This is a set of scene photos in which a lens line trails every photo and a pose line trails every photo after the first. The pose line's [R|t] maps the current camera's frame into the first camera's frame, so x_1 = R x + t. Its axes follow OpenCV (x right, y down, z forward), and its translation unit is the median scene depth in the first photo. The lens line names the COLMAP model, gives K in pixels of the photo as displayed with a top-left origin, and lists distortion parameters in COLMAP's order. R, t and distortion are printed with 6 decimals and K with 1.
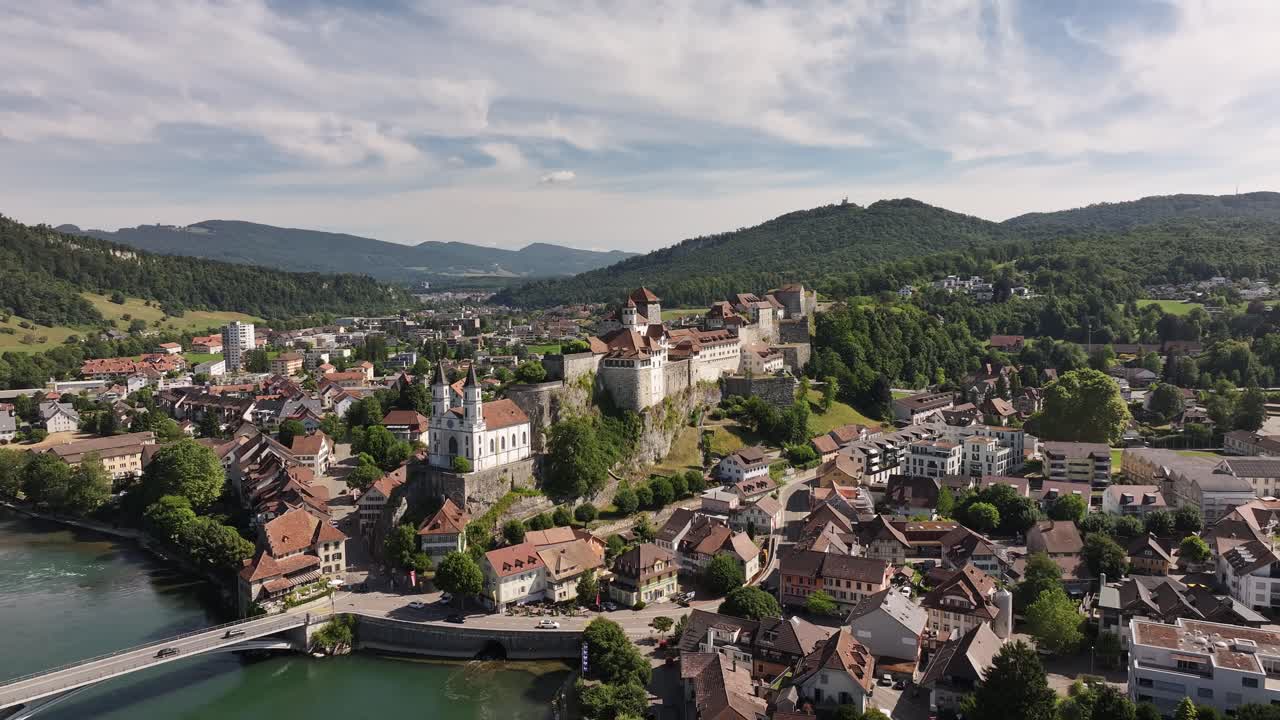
lens RADIAL K [[894.5, 0, 640.0], [0, 894.5, 360.0], [0, 0, 1]] dist [-0.004432, 0.011413]
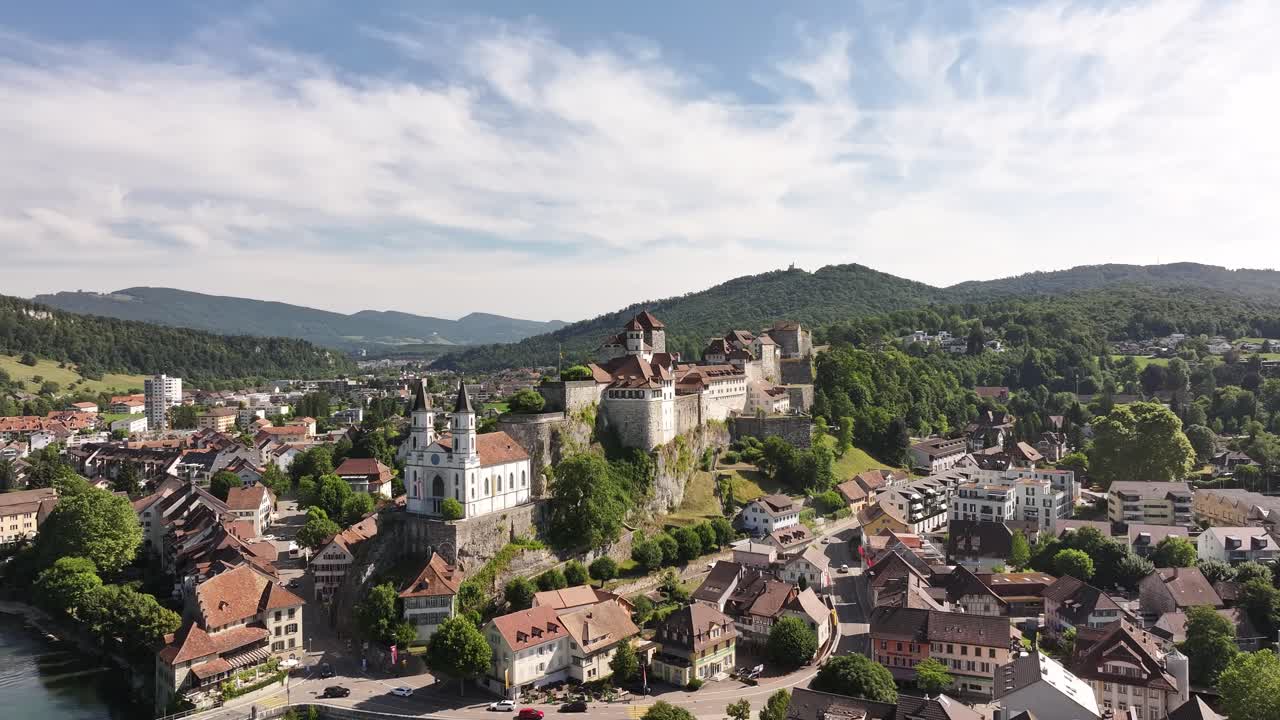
lens RADIAL K [[894.5, 0, 640.0], [0, 894.5, 360.0], [0, 0, 1]] dist [-0.004432, 0.011413]
pose [[0.997618, 0.000041, 0.068977, -0.066673], [0.005444, 0.996833, -0.079333, 0.037624], [-0.068762, 0.079520, 0.994459, 0.142655]]
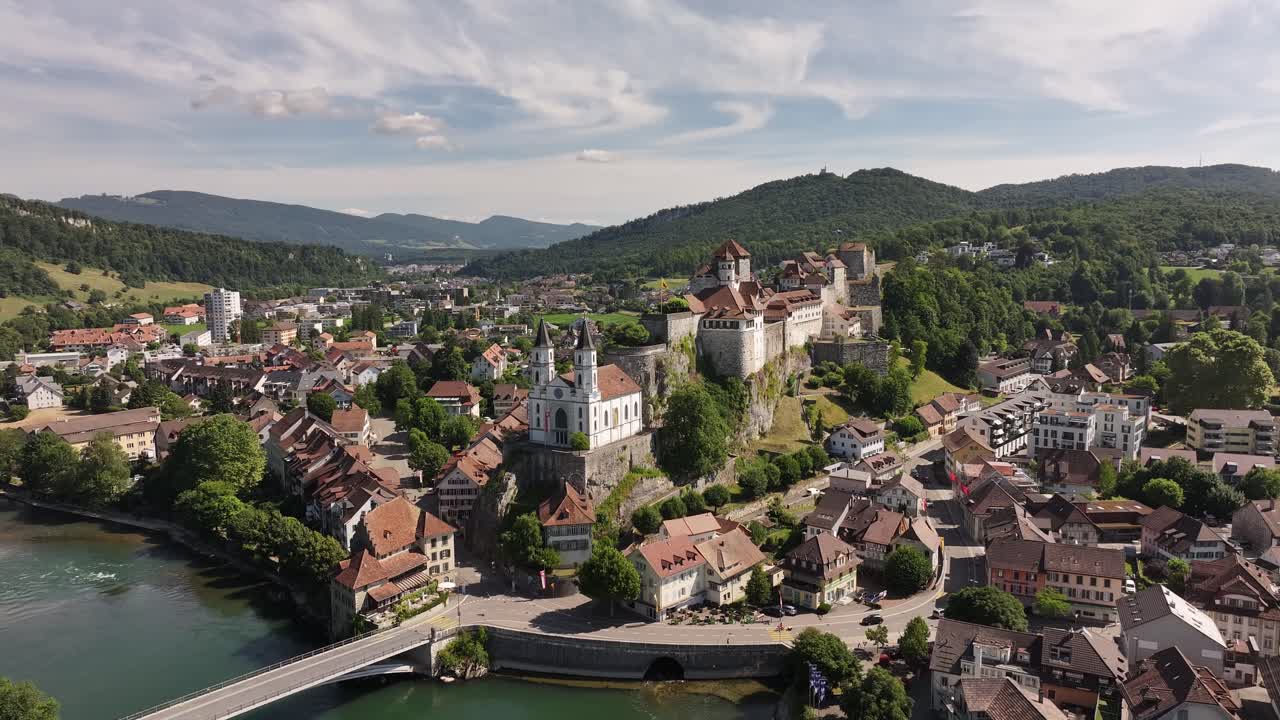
lens RADIAL K [[892.4, 0, 640.0], [0, 892.4, 360.0], [0, 0, 1]] dist [0.002532, 0.005325]
pose [[0.998892, -0.005253, 0.046770, -0.138950], [0.003888, 0.999565, 0.029219, 0.012355], [-0.046903, -0.029004, 0.998478, 0.123007]]
